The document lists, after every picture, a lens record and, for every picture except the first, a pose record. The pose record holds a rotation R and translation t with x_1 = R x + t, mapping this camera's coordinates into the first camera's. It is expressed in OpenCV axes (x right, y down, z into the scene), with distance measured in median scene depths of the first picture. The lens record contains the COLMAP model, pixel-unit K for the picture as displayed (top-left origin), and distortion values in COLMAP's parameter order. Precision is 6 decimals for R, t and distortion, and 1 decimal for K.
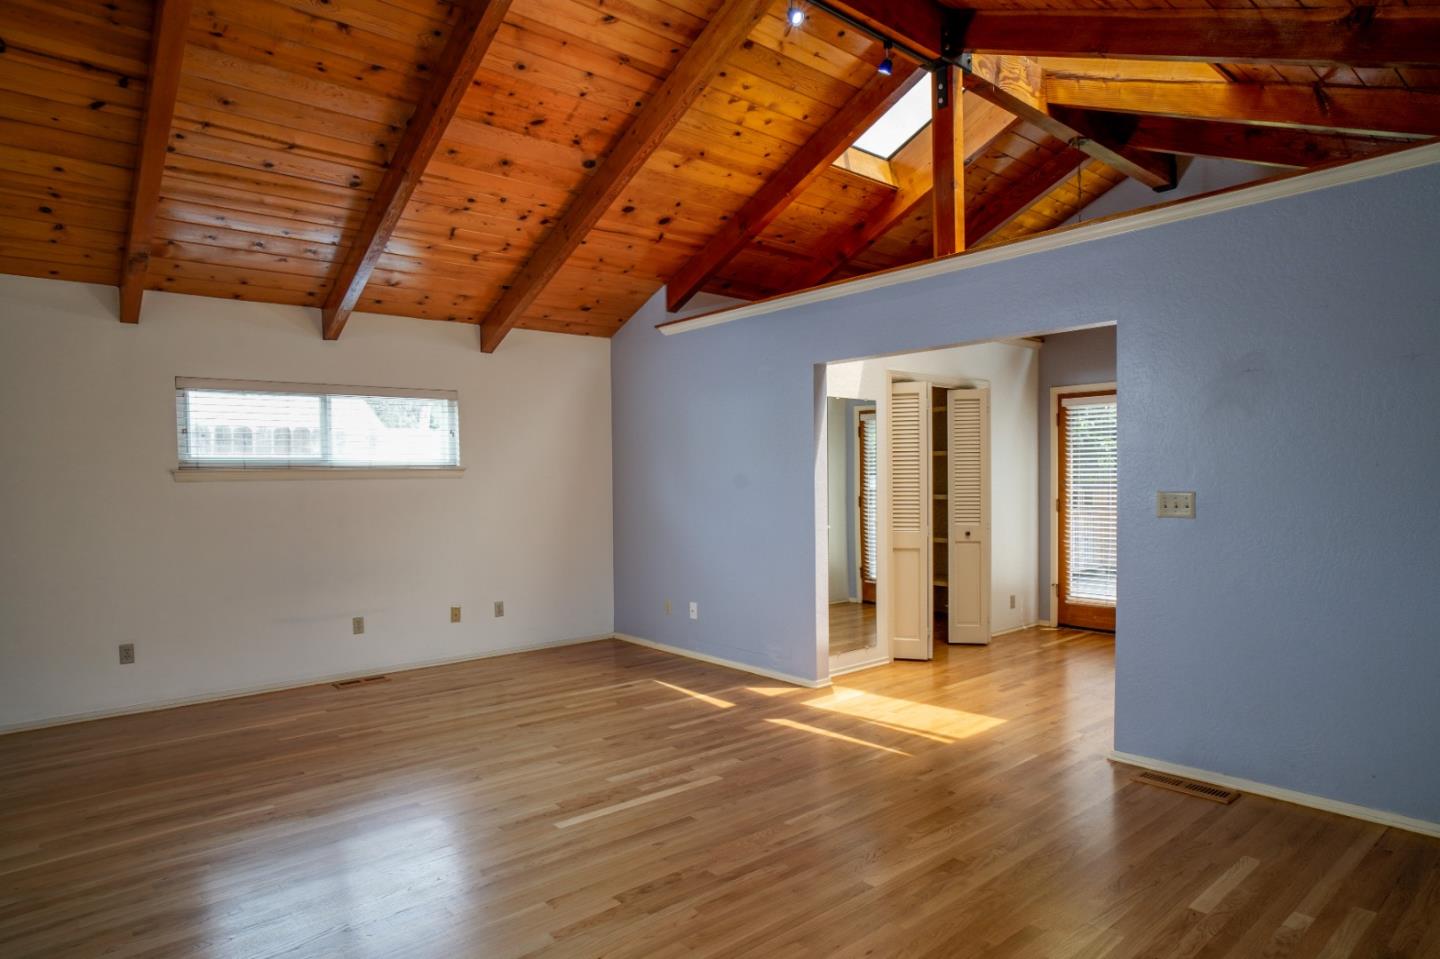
lens RADIAL K [[853.1, 0, 720.5], [0, 853.1, 512.0], [0, 0, 1]] dist [-0.058542, 0.031251]
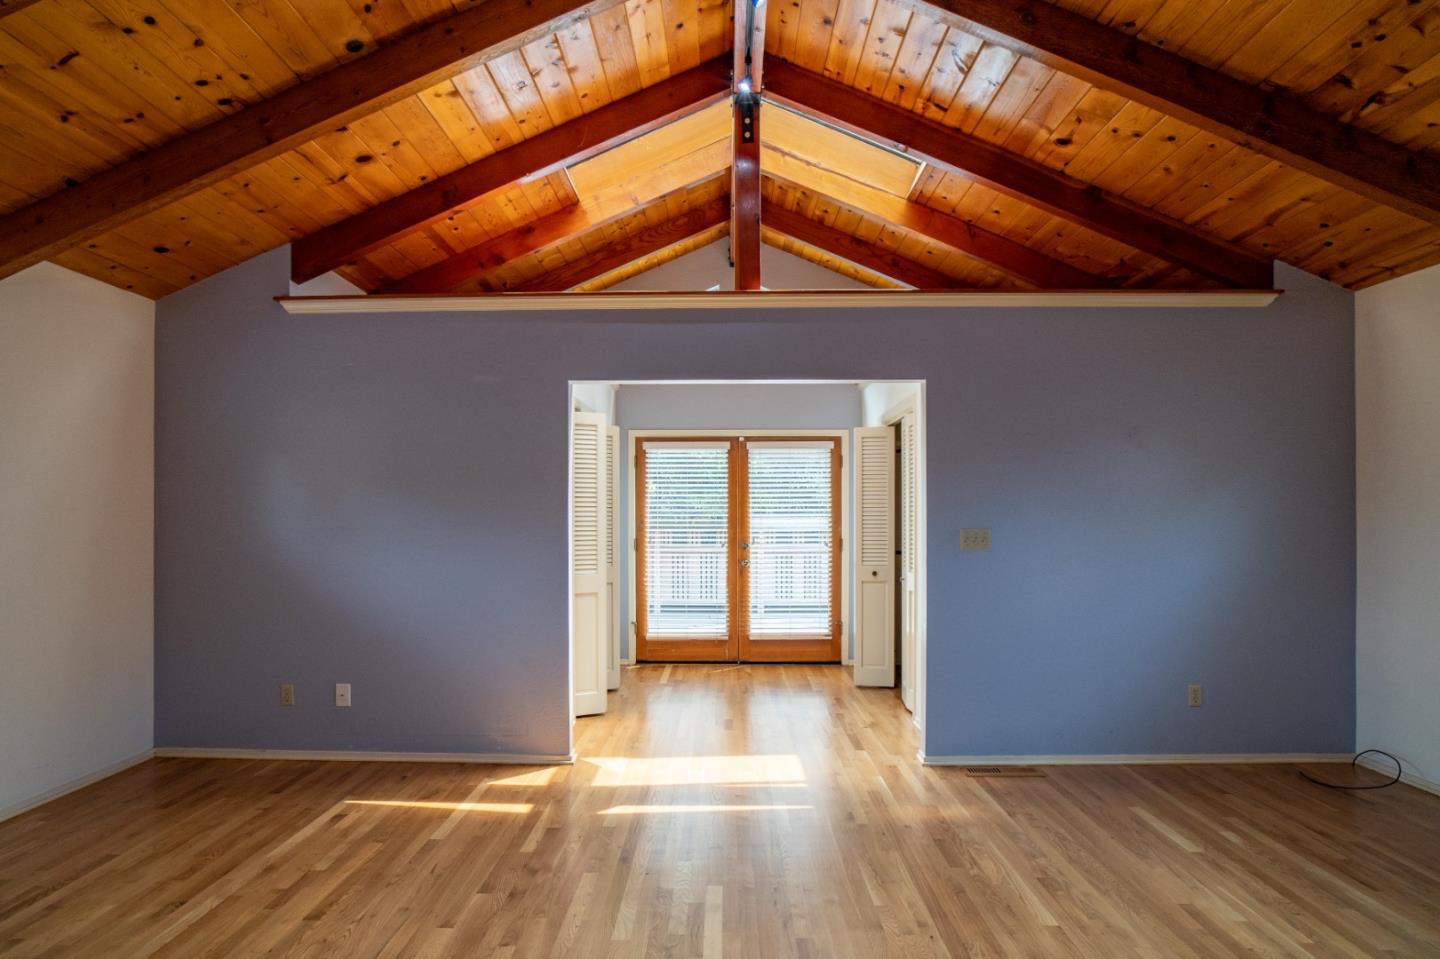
lens RADIAL K [[853.1, 0, 720.5], [0, 853.1, 512.0], [0, 0, 1]] dist [-0.058542, 0.031251]
pose [[0.661929, 0.015237, 0.749411, -0.443879], [0.023809, 0.998862, -0.041338, -0.003565], [-0.749188, 0.045206, 0.660813, 0.342319]]
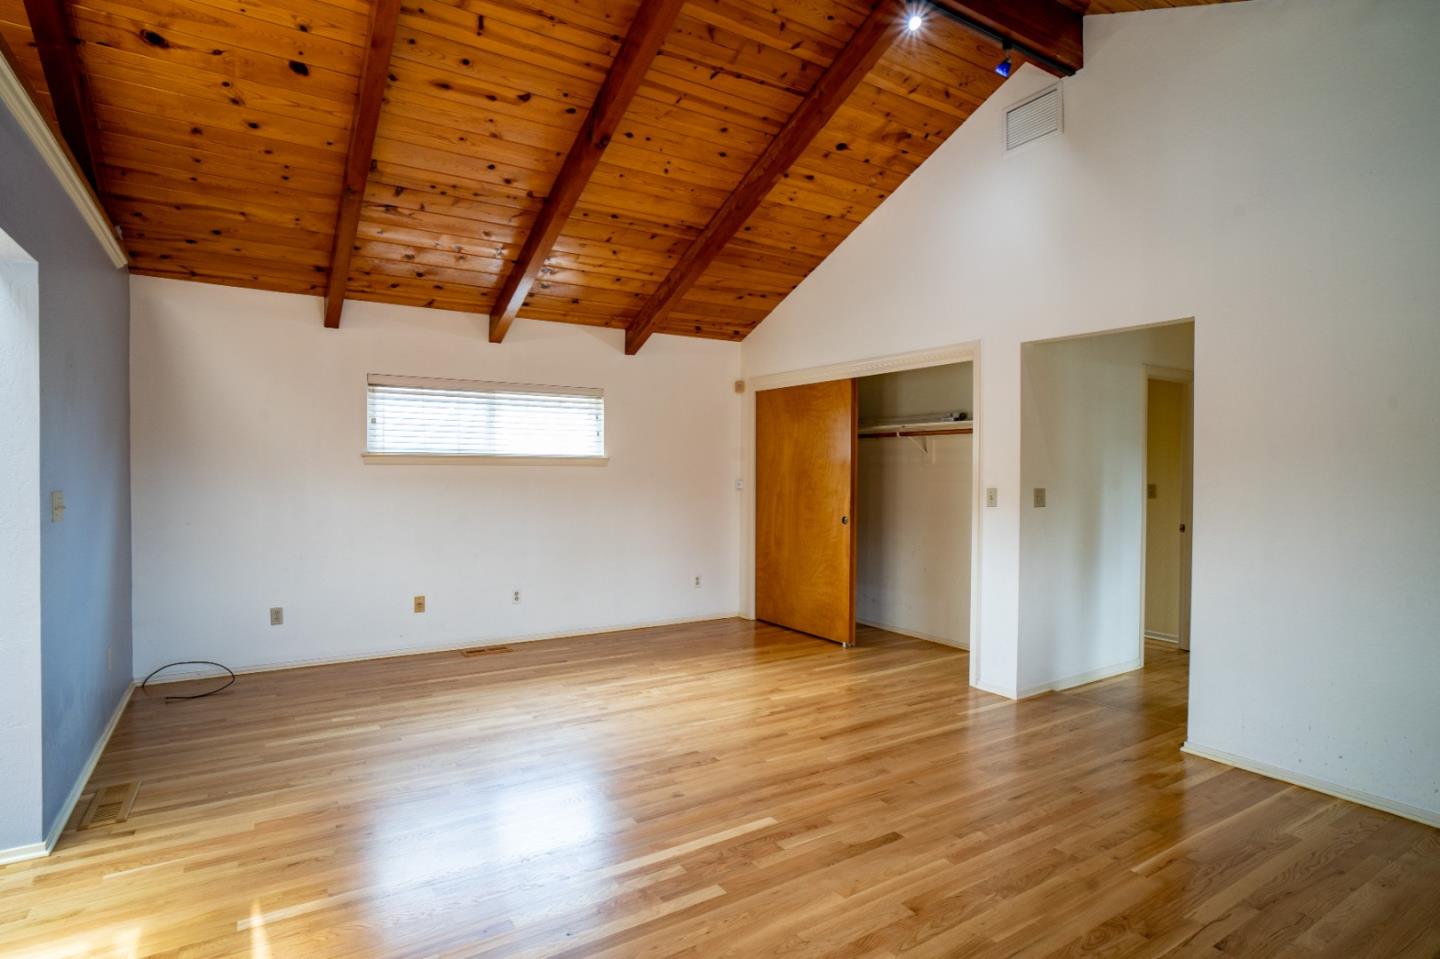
lens RADIAL K [[745.6, 0, 719.2], [0, 745.6, 472.1], [0, 0, 1]] dist [-0.003426, 0.000611]
pose [[-0.988400, 0.011182, 0.151462, -0.172478], [0.018366, 0.998767, 0.046115, -0.047725], [-0.150759, 0.048362, -0.987387, 1.195778]]
